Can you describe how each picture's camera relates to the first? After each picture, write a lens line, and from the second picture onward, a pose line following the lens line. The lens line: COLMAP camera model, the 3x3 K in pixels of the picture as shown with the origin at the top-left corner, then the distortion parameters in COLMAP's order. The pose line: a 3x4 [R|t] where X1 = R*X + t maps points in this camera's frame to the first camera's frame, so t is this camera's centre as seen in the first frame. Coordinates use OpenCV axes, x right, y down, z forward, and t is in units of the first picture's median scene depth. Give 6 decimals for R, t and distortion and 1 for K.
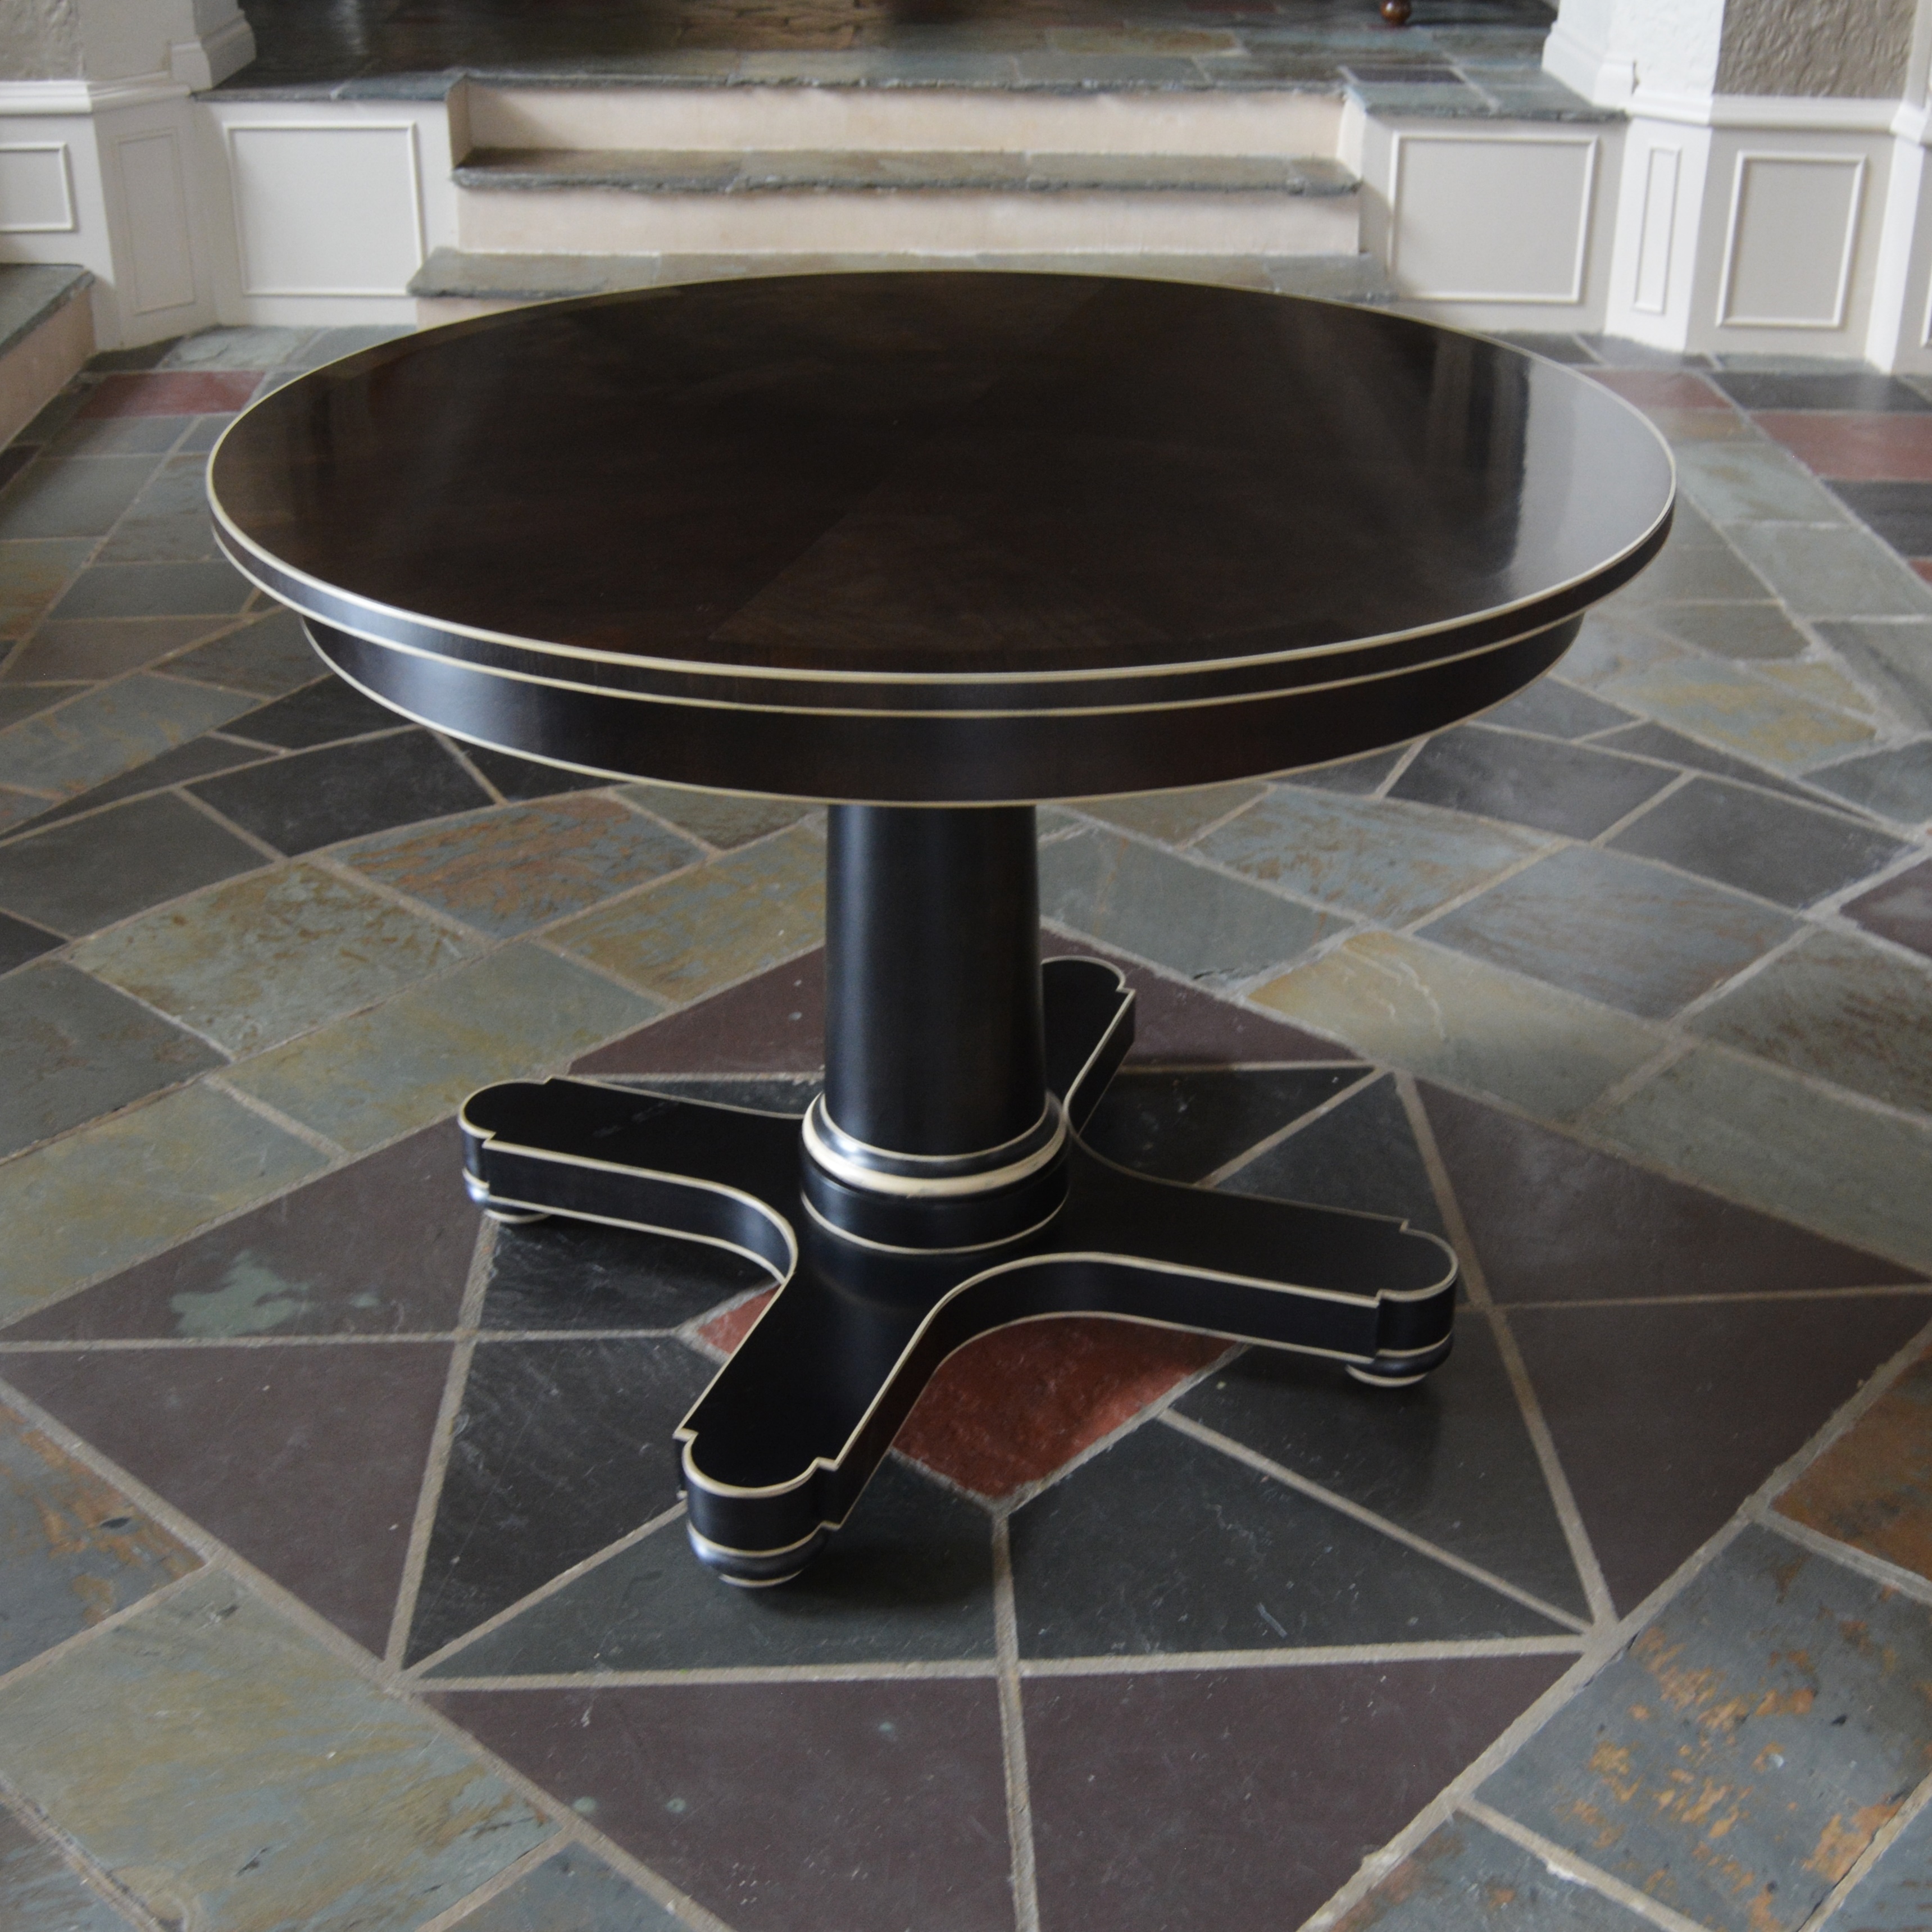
lens RADIAL K [[2680.6, 0, 995.1], [0, 2680.6, 992.5], [0, 0, 1]] dist [-0.096518, 0.029022]
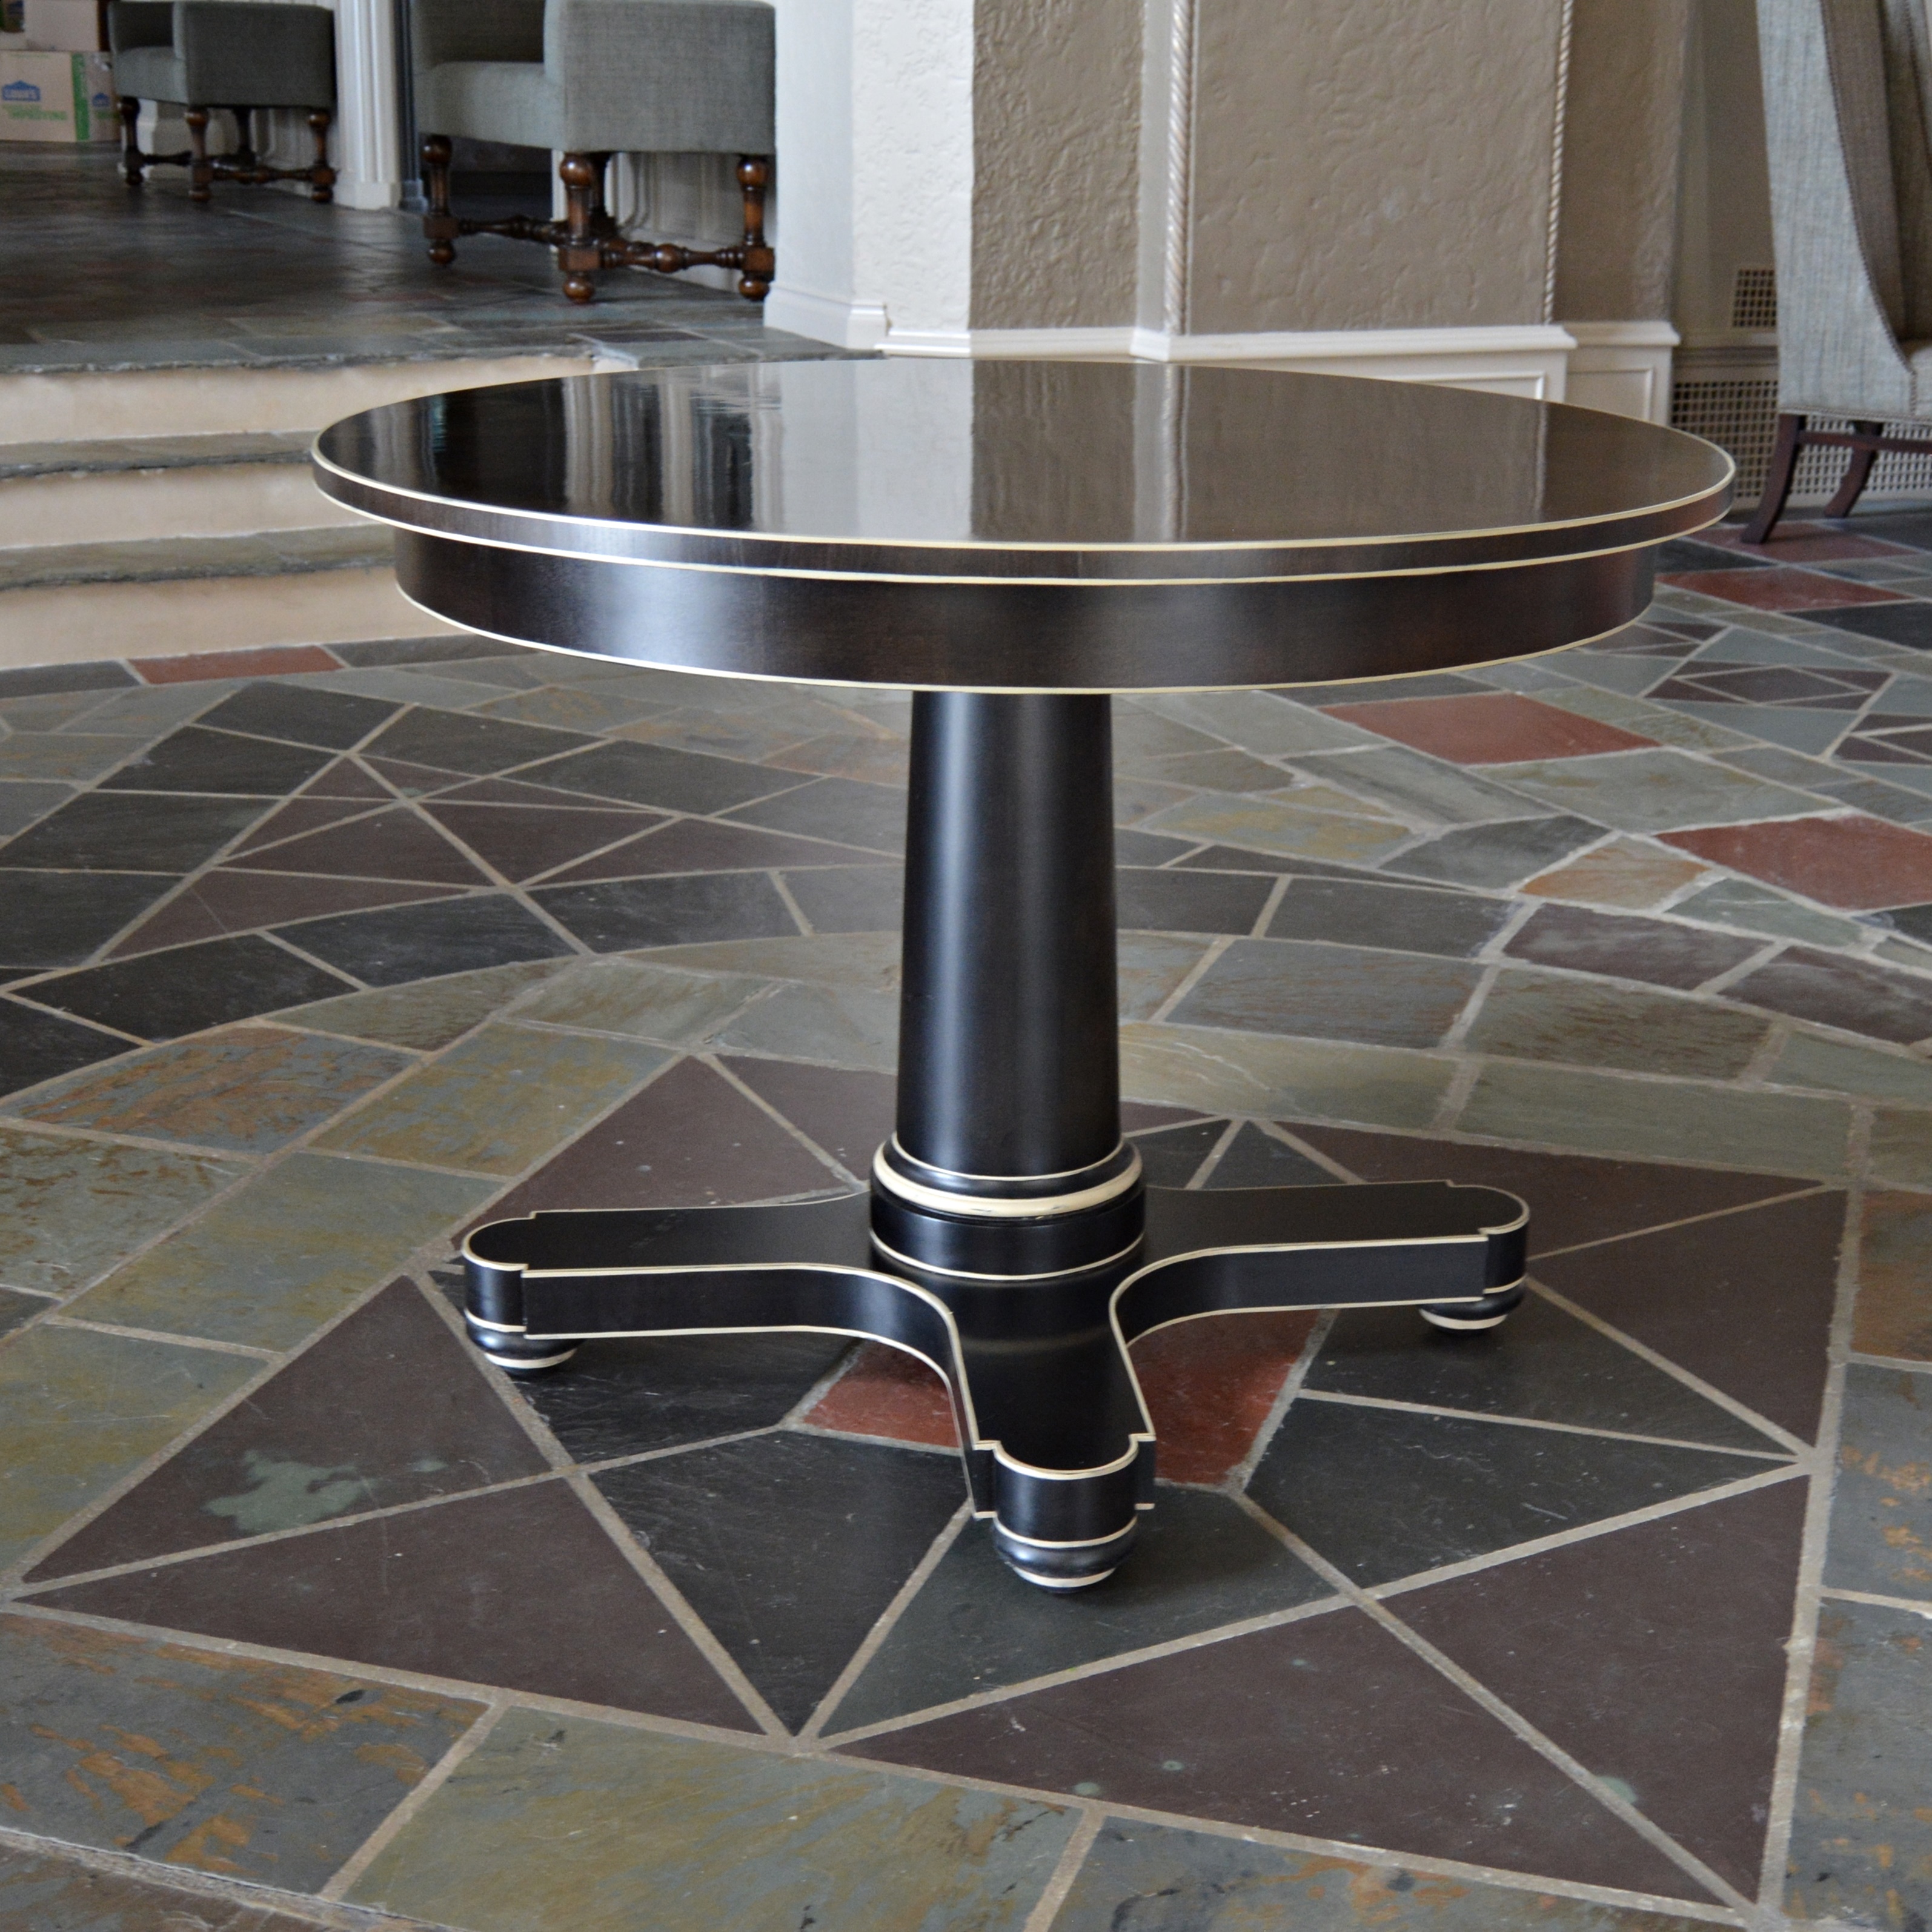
lens RADIAL K [[2912.8, 0, 1047.1], [0, 2912.8, 966.5], [0, 0, 1]] dist [-0.081550, -0.013533]
pose [[0.905789, -0.120354, 0.406276, -0.364408], [0.185602, 0.974633, -0.125074, 0.096740], [-0.380917, 0.188696, 0.905150, 0.008583]]
